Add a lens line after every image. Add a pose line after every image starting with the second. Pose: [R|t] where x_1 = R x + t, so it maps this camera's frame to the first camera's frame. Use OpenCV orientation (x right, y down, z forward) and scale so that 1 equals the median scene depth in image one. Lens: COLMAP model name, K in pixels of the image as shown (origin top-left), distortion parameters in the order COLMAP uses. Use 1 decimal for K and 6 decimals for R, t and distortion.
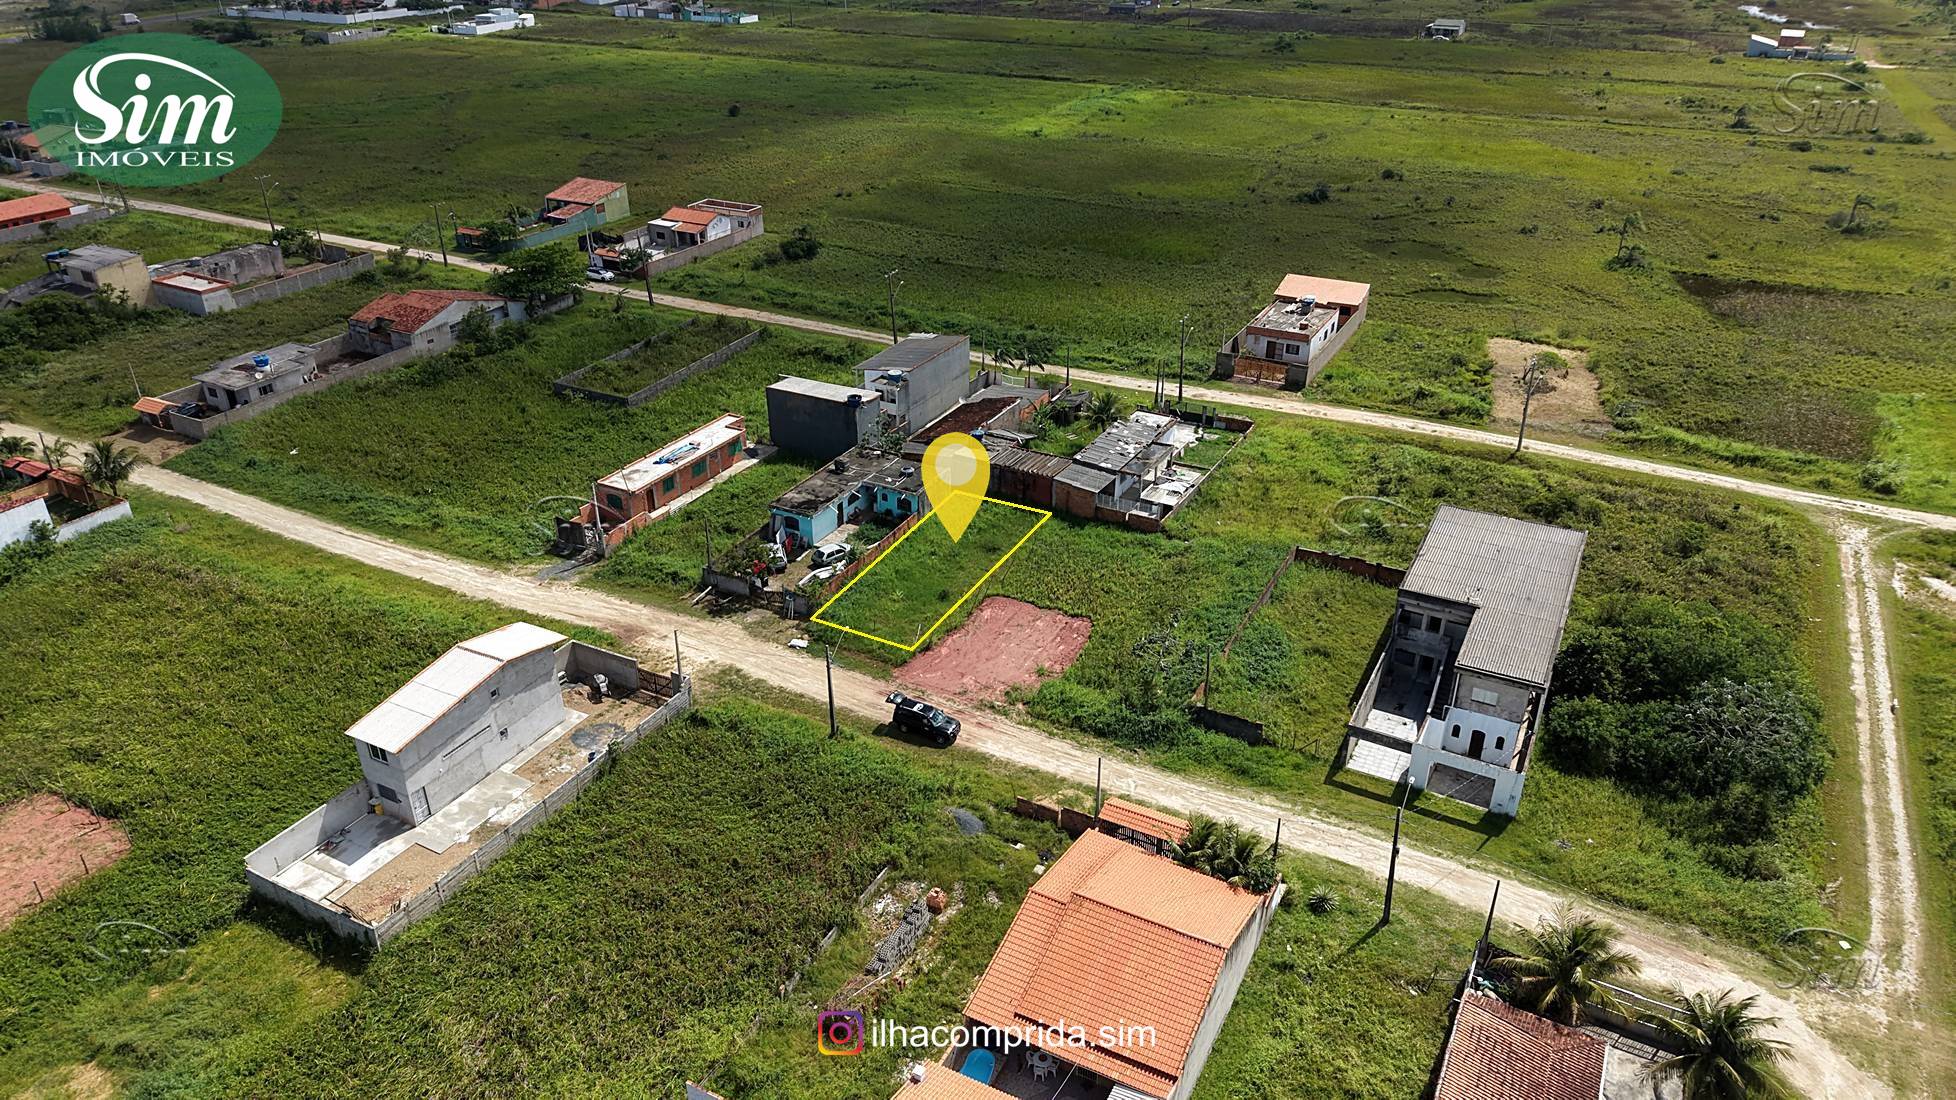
lens RADIAL K [[1334.4, 0, 978.0], [0, 1334.4, 548.2], [0, 0, 1]] dist [-0.020291, 0.002693]
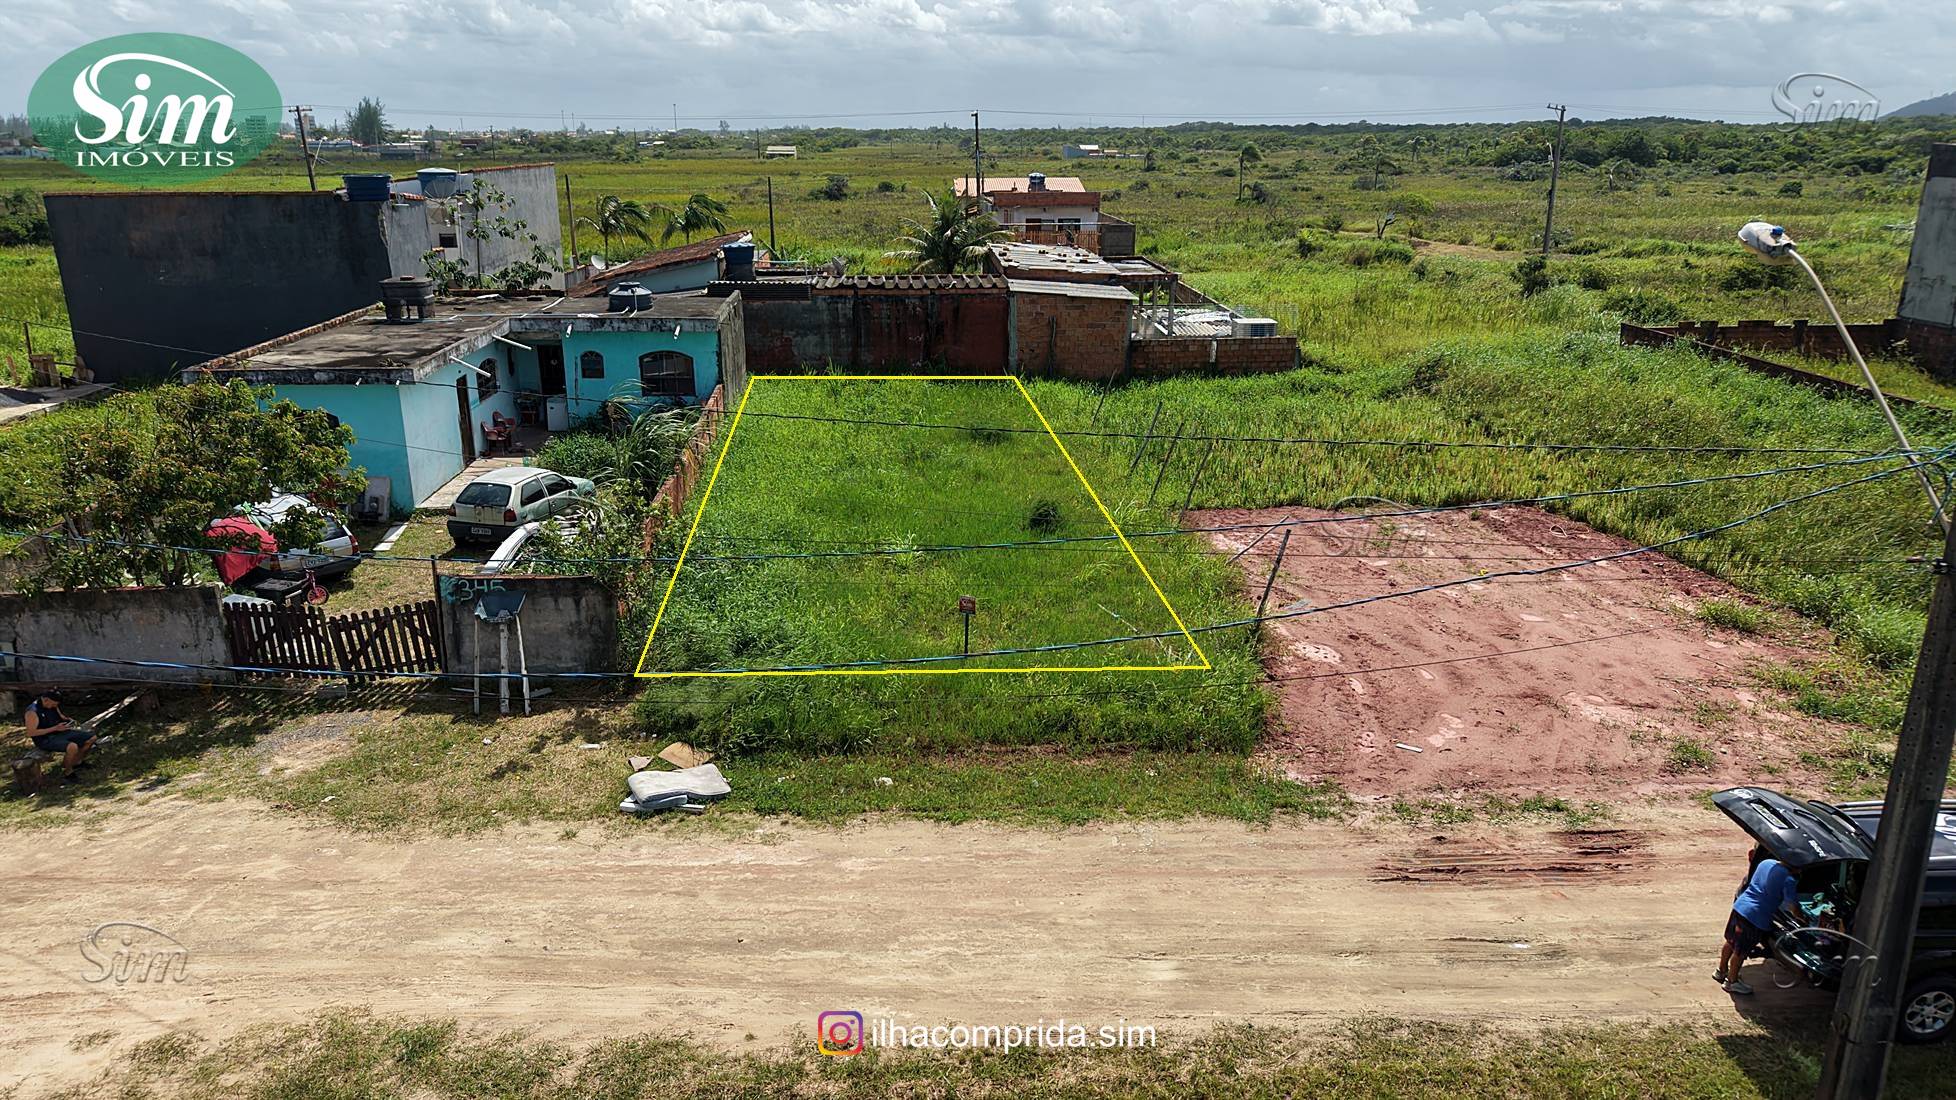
lens RADIAL K [[1334.4, 0, 987.8], [0, 1334.4, 551.0], [0, 0, 1]] dist [-0.020291, 0.002693]
pose [[0.845369, -0.159360, 0.509858, -0.158999], [0.245269, 0.963702, -0.105455, 0.060248], [-0.474546, 0.214201, 0.853770, 0.708901]]
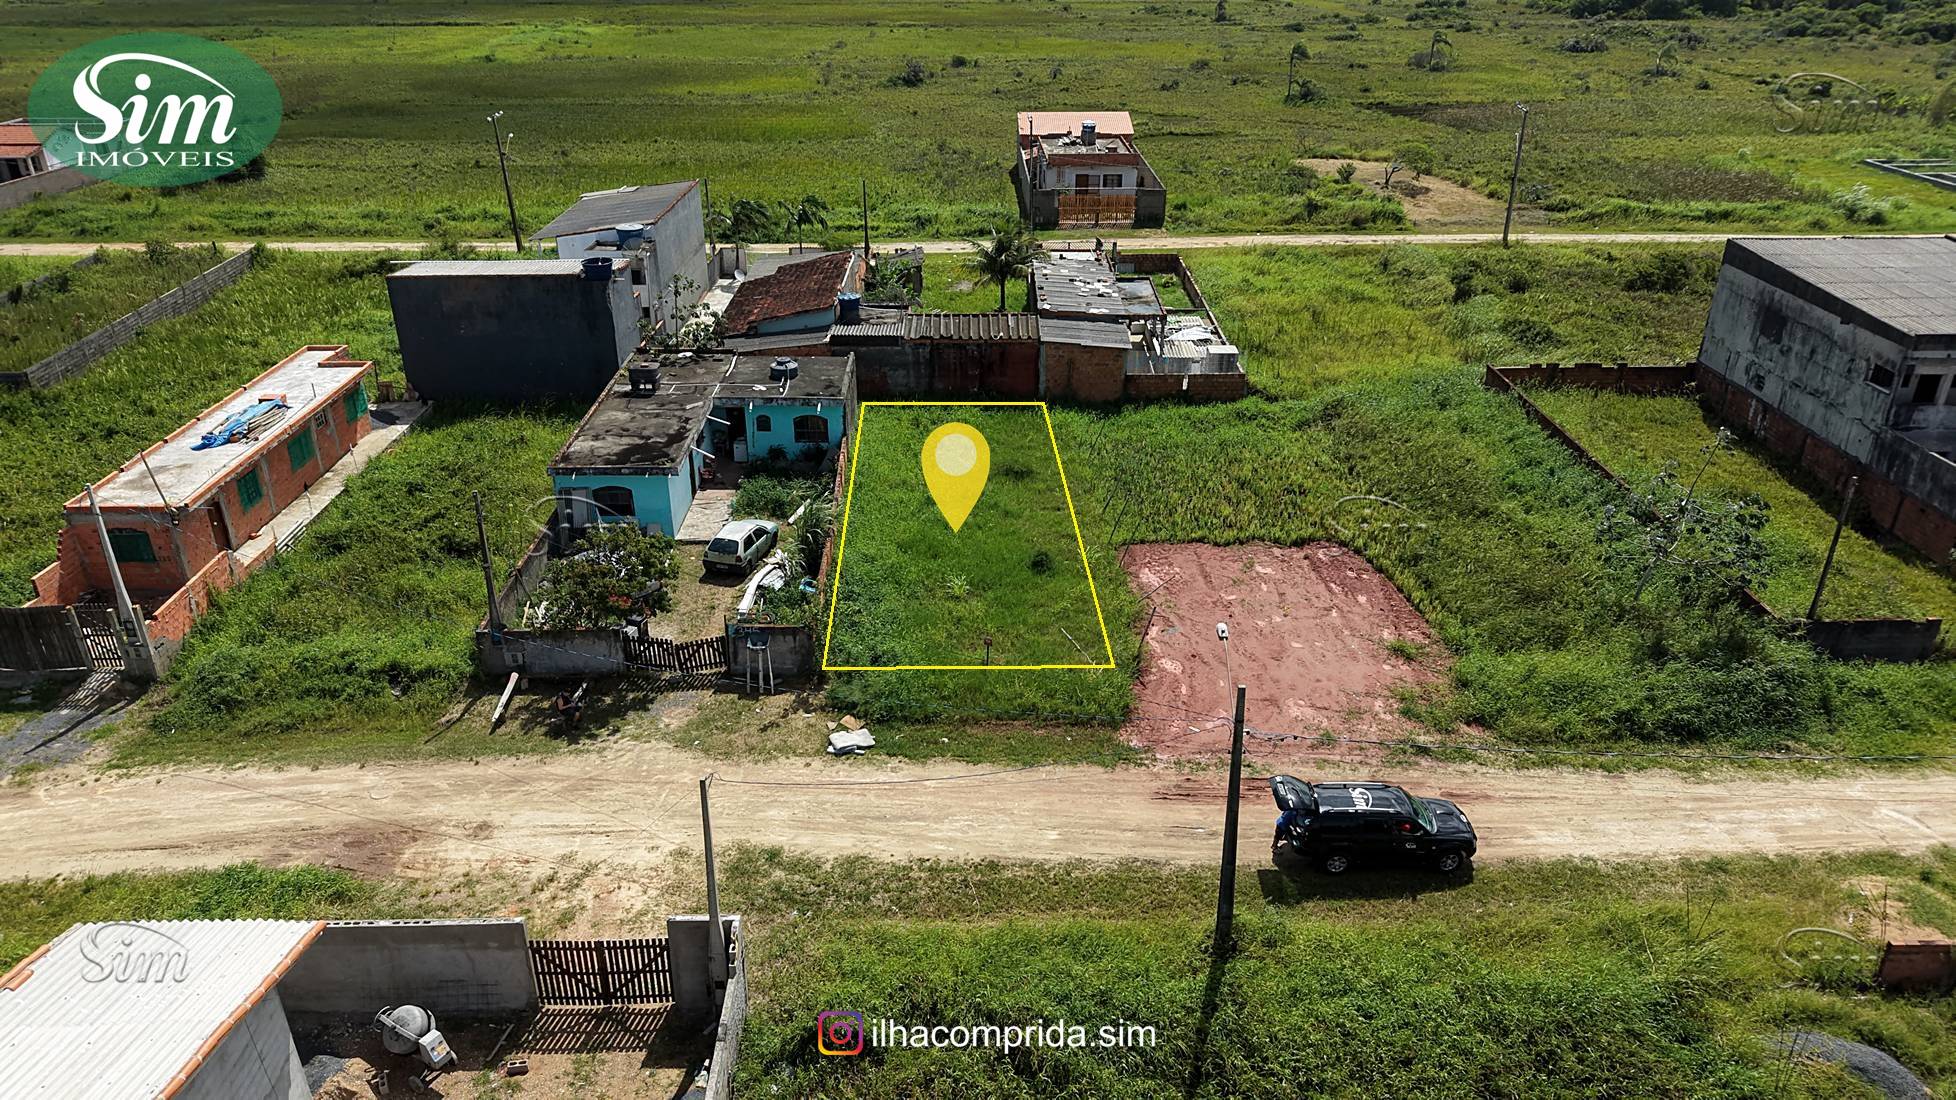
lens RADIAL K [[1334.4, 0, 981.6], [0, 1334.4, 558.8], [0, 0, 1]] dist [-0.020291, 0.002693]
pose [[0.876132, -0.212060, 0.432924, -0.223066], [0.222050, 0.974632, 0.028030, 0.014321], [-0.427886, 0.071572, 0.900994, 0.540032]]
